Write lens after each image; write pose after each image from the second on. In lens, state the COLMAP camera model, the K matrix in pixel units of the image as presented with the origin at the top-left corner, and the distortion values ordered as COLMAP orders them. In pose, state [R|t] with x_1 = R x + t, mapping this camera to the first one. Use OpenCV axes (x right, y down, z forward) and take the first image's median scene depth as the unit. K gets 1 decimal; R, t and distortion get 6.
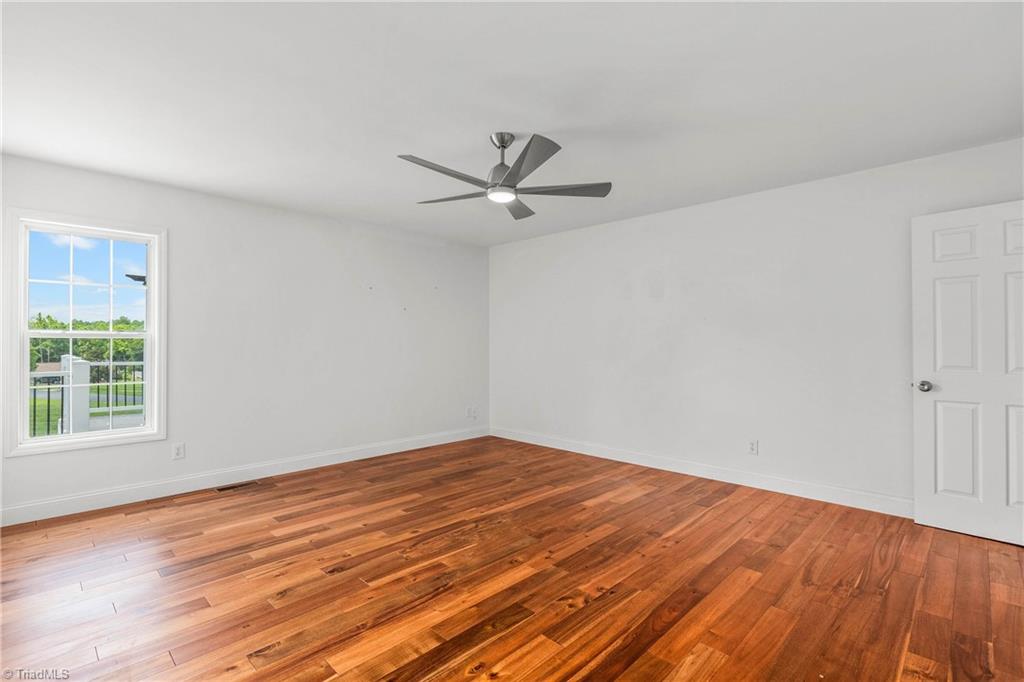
lens RADIAL K [[476.1, 0, 511.5], [0, 476.1, 339.2], [0, 0, 1]] dist [-0.000084, -0.000003]
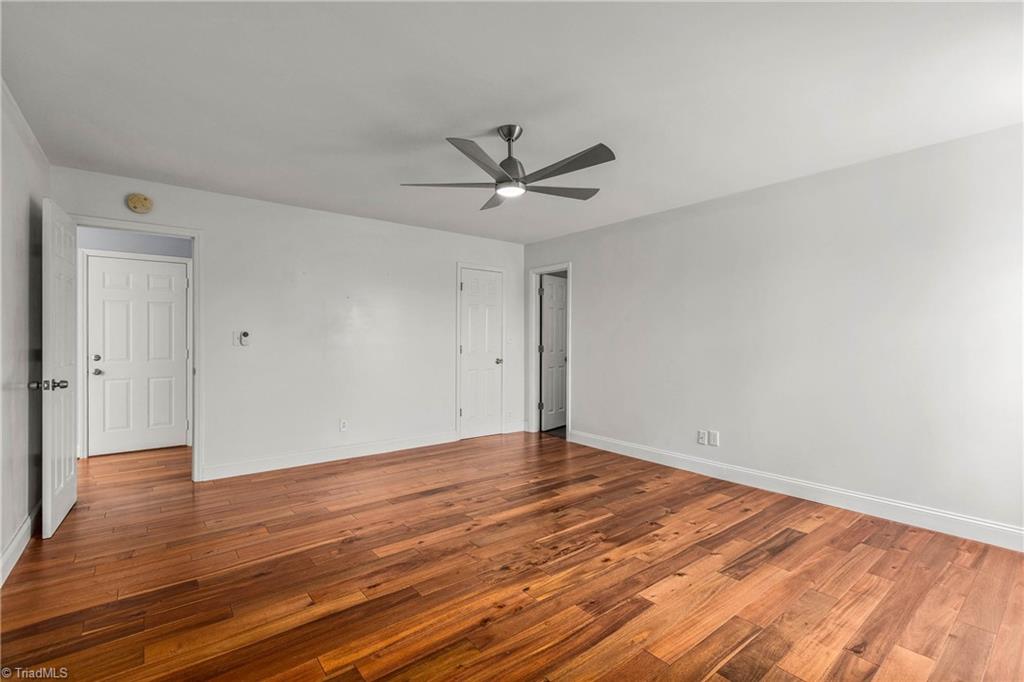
lens RADIAL K [[465.1, 0, 512.5], [0, 465.1, 337.3], [0, 0, 1]] dist [0.000032, -0.000001]
pose [[-0.991694, -0.001078, 0.128615, -0.136765], [-0.000651, 0.999994, 0.003364, 0.001574], [-0.128618, 0.003253, -0.991689, 1.798000]]
